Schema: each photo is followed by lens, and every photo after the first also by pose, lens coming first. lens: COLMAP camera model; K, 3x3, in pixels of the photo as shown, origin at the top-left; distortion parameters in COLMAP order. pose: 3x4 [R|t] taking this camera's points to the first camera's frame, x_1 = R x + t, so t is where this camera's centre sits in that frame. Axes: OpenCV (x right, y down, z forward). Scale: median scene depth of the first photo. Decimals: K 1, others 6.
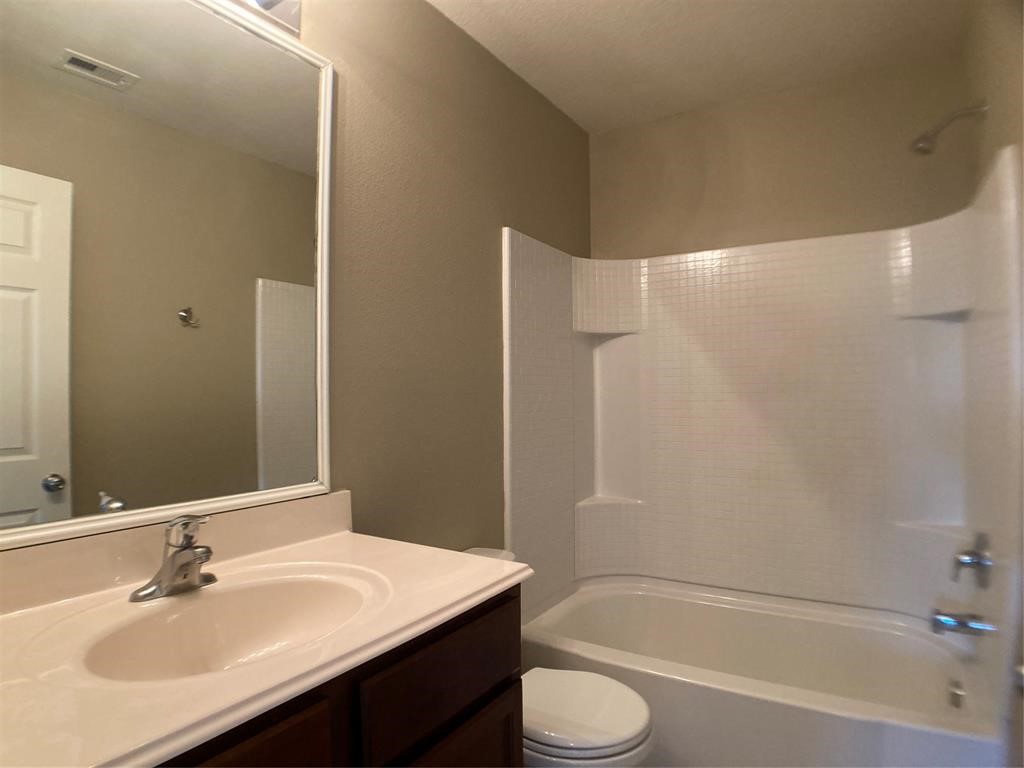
lens RADIAL K [[573.7, 0, 533.9], [0, 573.7, 397.1], [0, 0, 1]] dist [-0.095958, 0.014035]
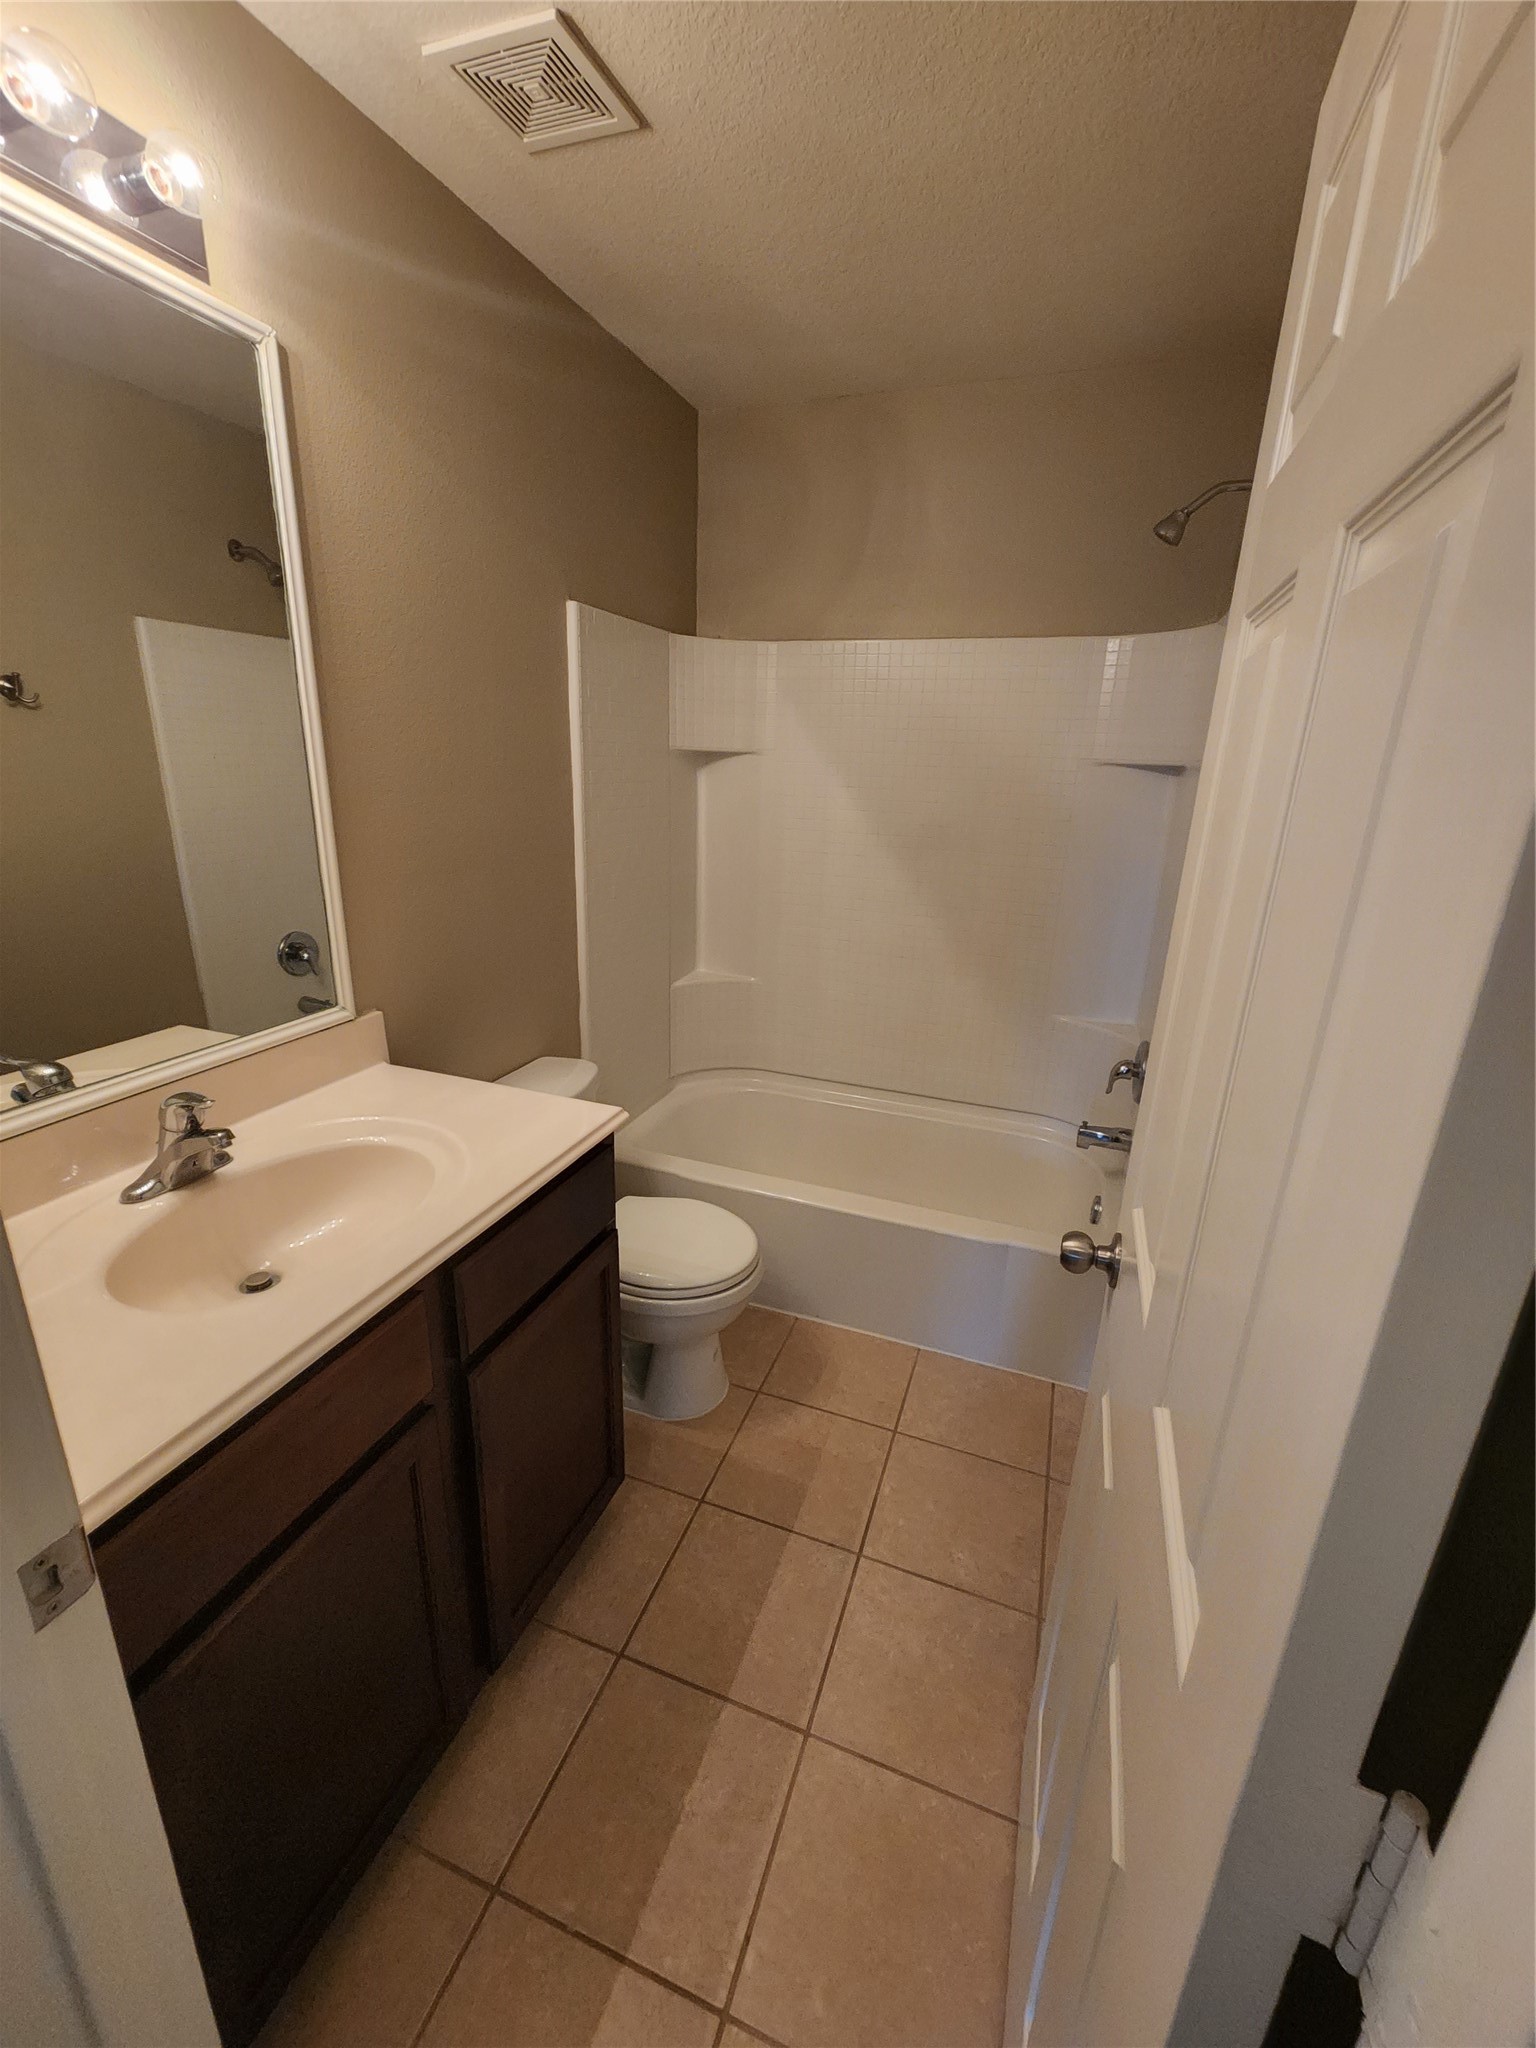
lens RADIAL K [[837.7, 0, 772.0], [0, 837.7, 1018.6], [0, 0, 1]] dist [0.001443, -0.000459]
pose [[0.979956, -0.016232, 0.198553, -0.026617], [-0.043946, 0.954509, 0.294926, -0.153724], [-0.194308, -0.297740, 0.934663, -0.138178]]
